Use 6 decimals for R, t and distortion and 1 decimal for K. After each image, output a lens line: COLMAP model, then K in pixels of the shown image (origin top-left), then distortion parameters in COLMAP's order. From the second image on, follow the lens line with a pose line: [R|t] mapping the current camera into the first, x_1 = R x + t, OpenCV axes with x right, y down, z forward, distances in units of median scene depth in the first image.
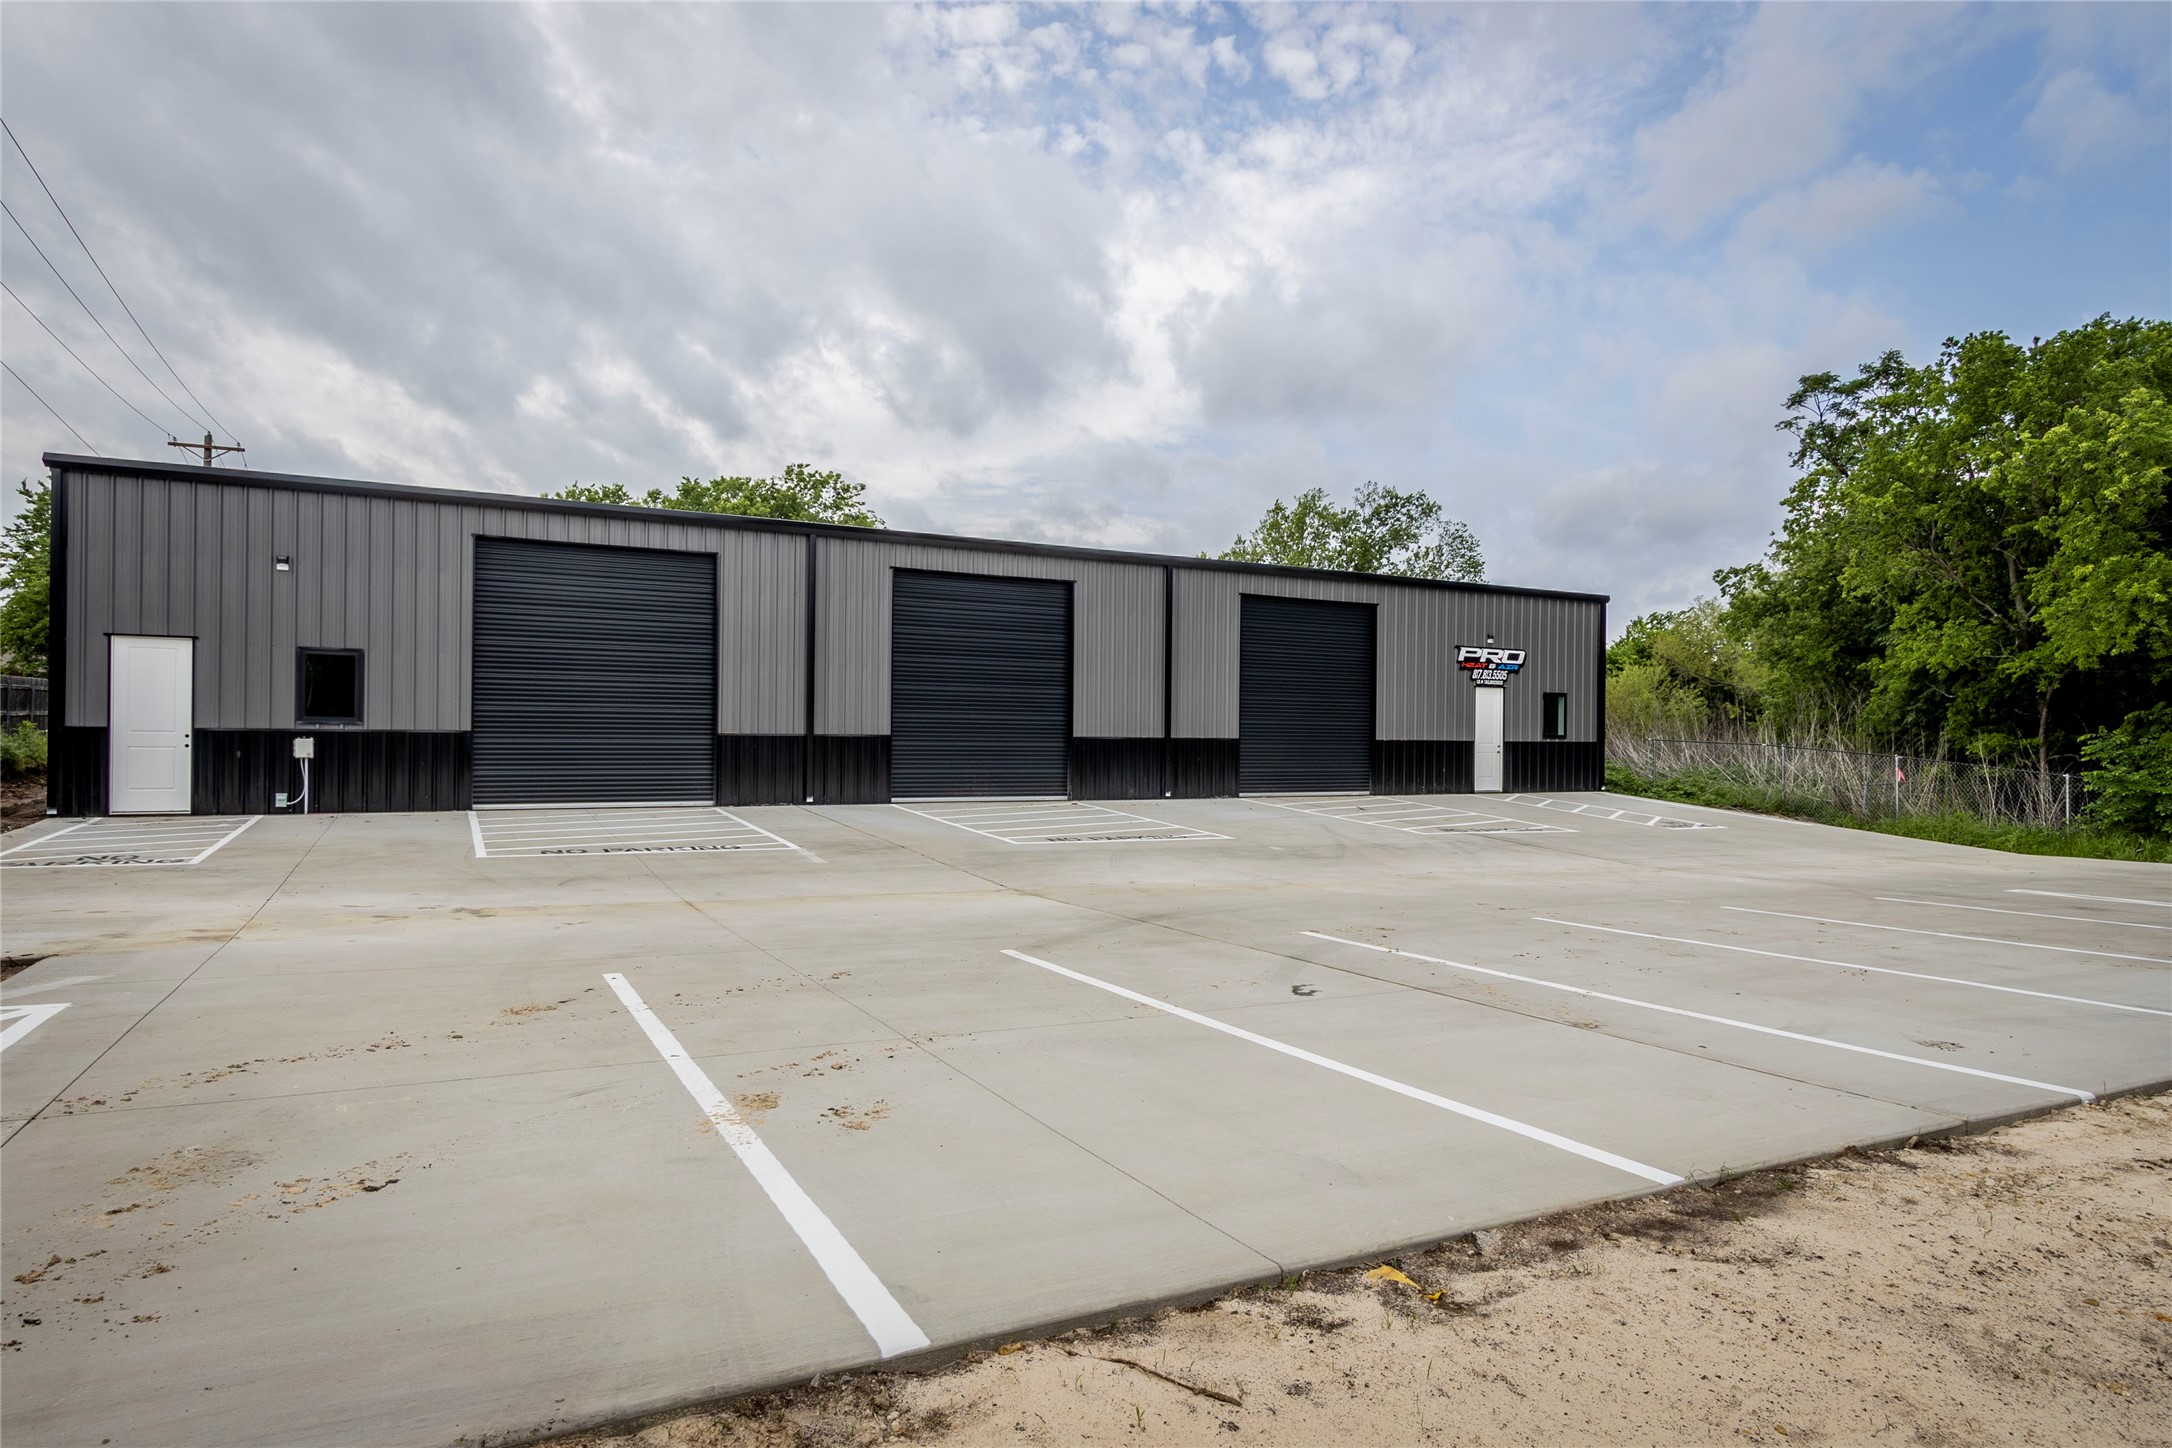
lens RADIAL K [[1248.8, 0, 1090.3], [0, 1248.8, 730.5], [0, 0, 1]] dist [0.005427, 0.001606]
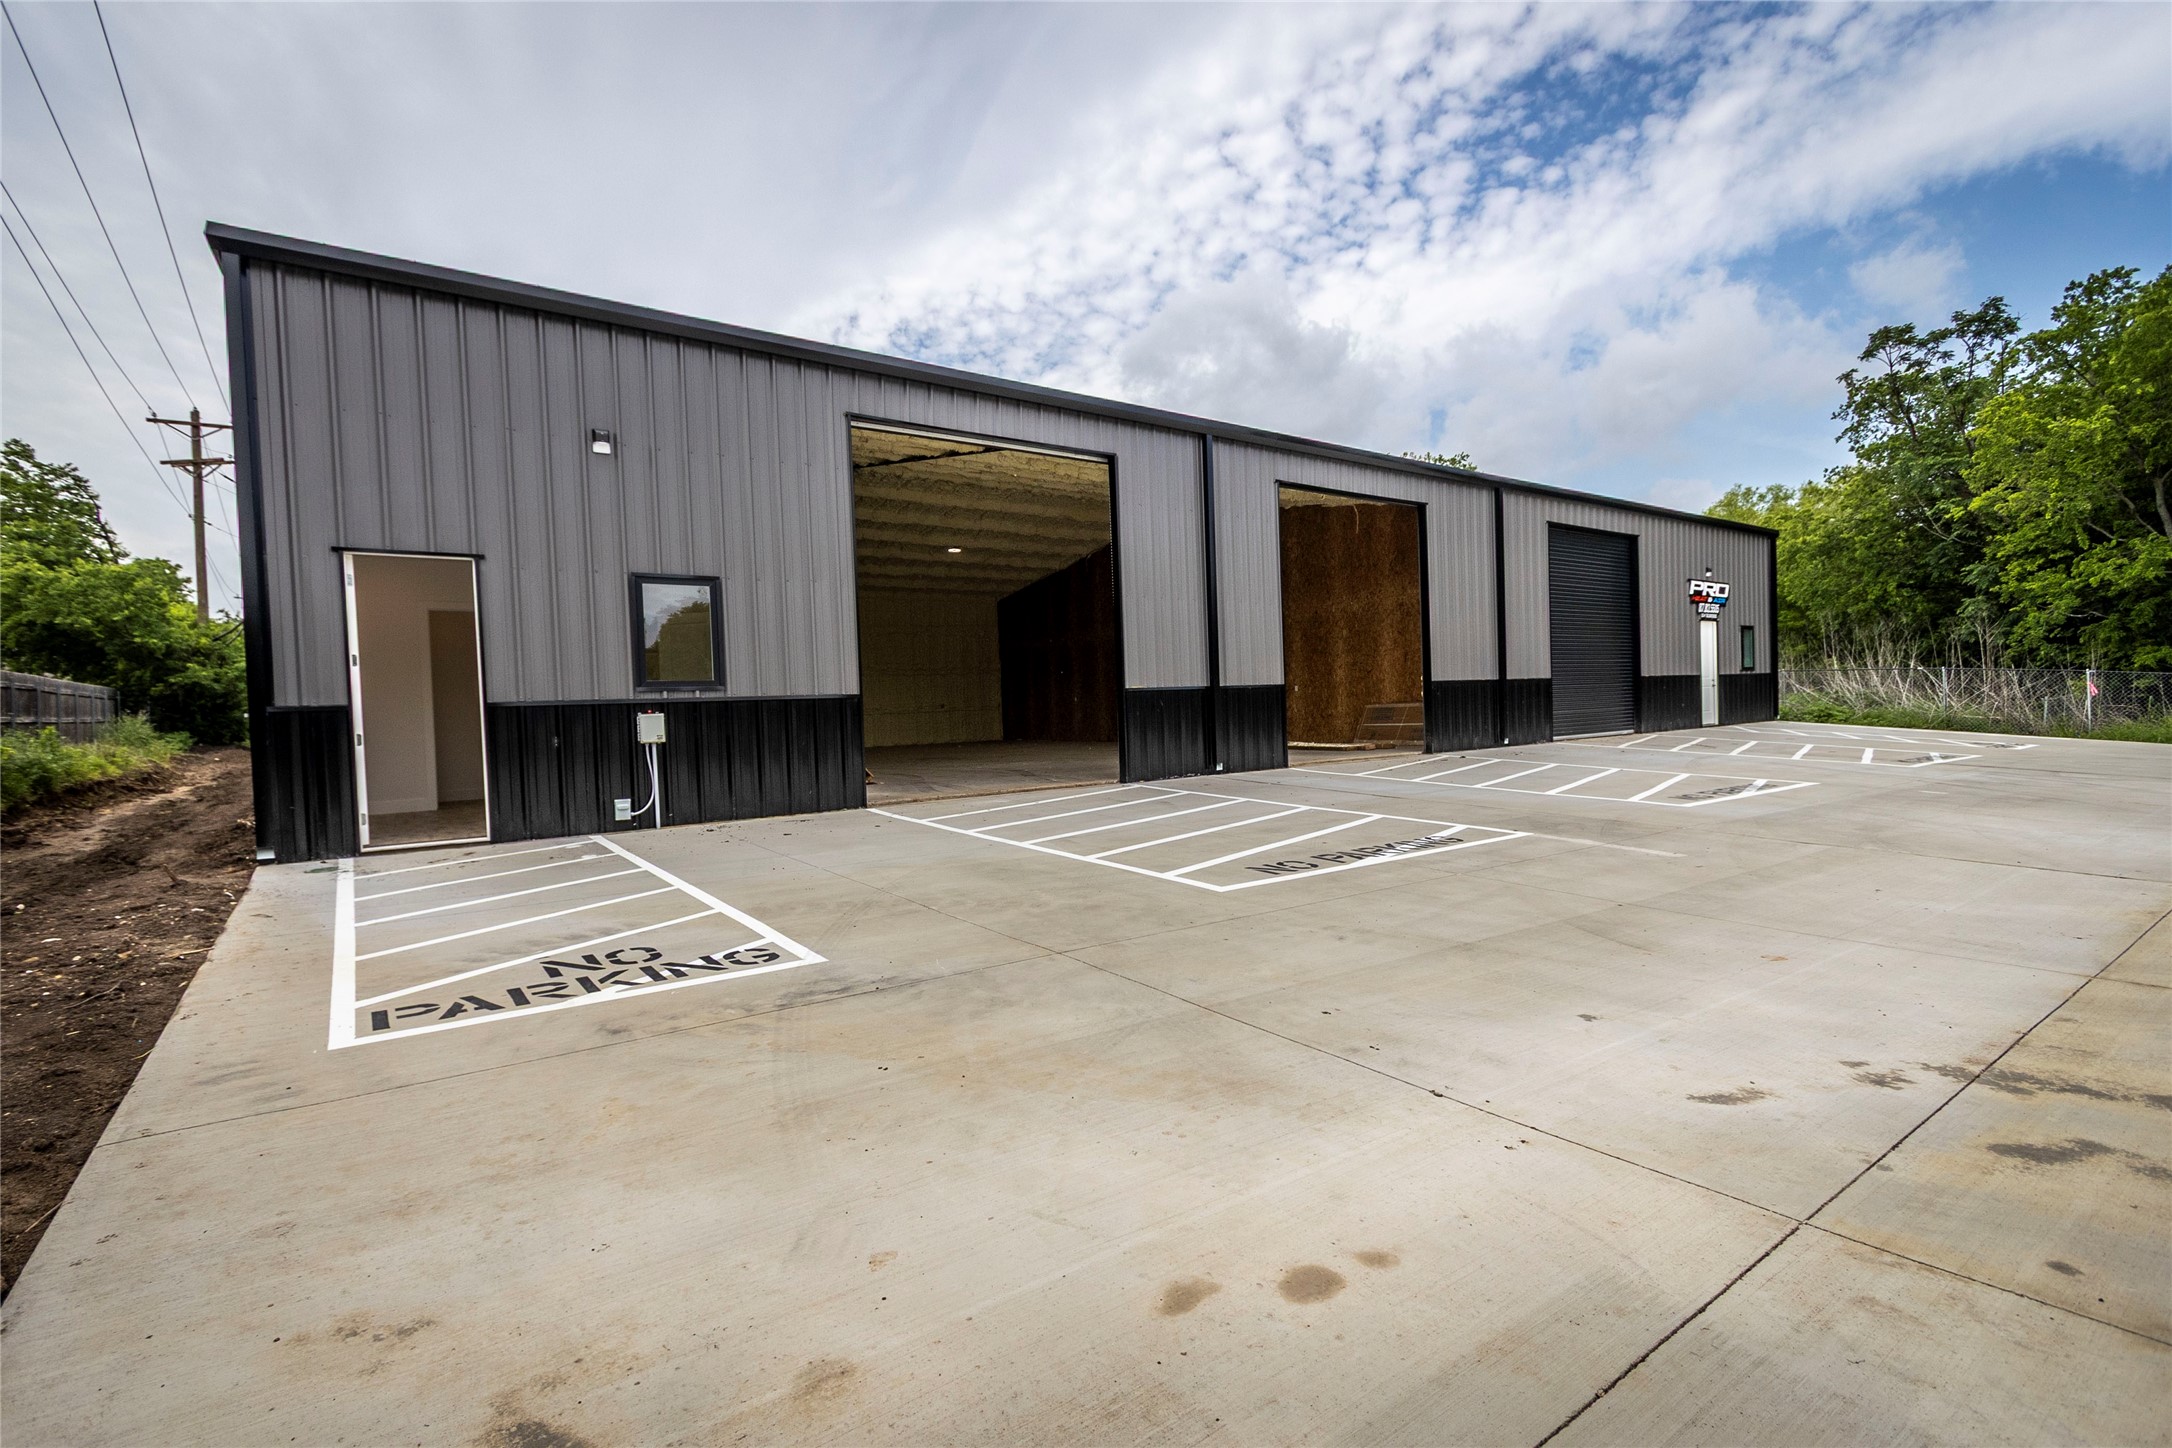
lens RADIAL K [[991.1, 0, 1082.0], [0, 991.1, 725.9], [0, 0, 1]] dist [0.008557, -0.002649]
pose [[0.990868, -0.036568, 0.129780, -0.383807], [0.030949, 0.998505, 0.045051, -0.002880], [-0.131234, -0.040623, 0.990519, 0.371969]]
